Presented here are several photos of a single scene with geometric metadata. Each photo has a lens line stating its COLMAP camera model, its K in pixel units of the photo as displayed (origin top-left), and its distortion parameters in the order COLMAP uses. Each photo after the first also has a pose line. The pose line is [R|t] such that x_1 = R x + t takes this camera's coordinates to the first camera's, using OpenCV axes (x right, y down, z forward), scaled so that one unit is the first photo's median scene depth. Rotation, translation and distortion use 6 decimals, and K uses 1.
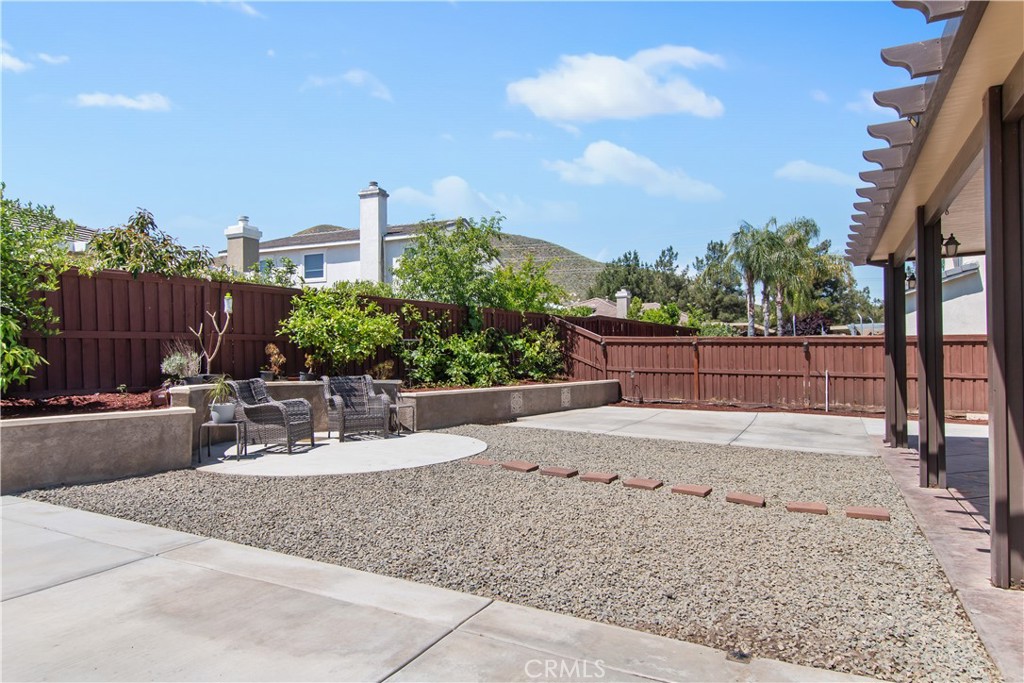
lens RADIAL K [[625.7, 0, 512.0], [0, 625.7, 341.5], [0, 0, 1]] dist [0.001832, 0.001499]
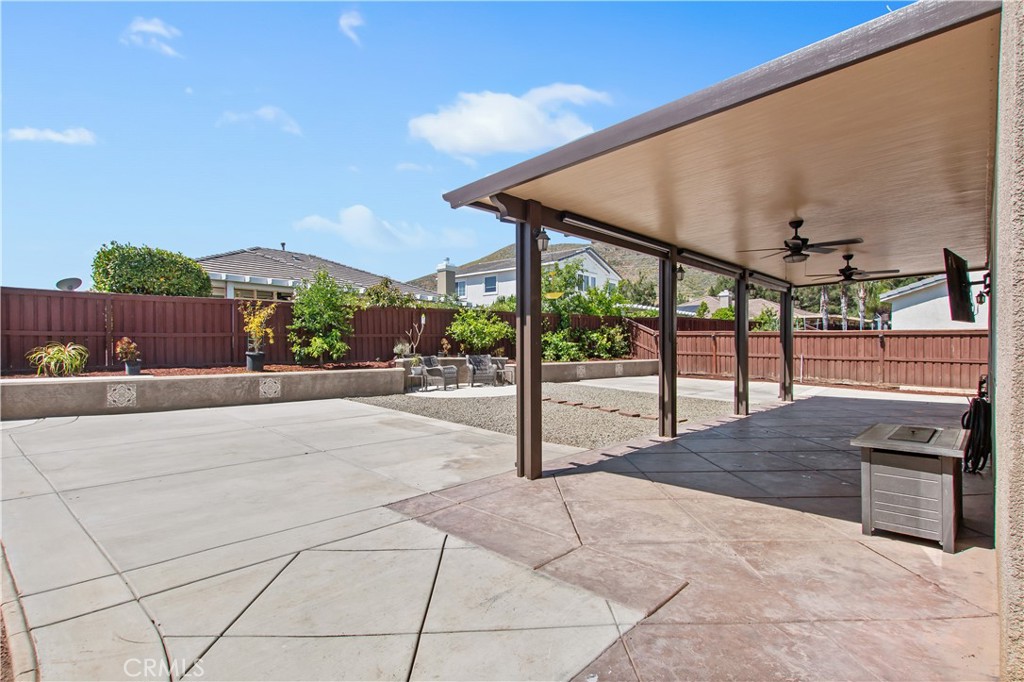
lens RADIAL K [[482.9, 0, 512.0], [0, 482.9, 341.0], [0, 0, 1]] dist [-0.000509, -0.000009]
pose [[0.954131, 0.001110, -0.299388, 0.288505], [0.006394, 0.999689, 0.024086, -0.024661], [0.299321, -0.024895, 0.953828, -0.412374]]
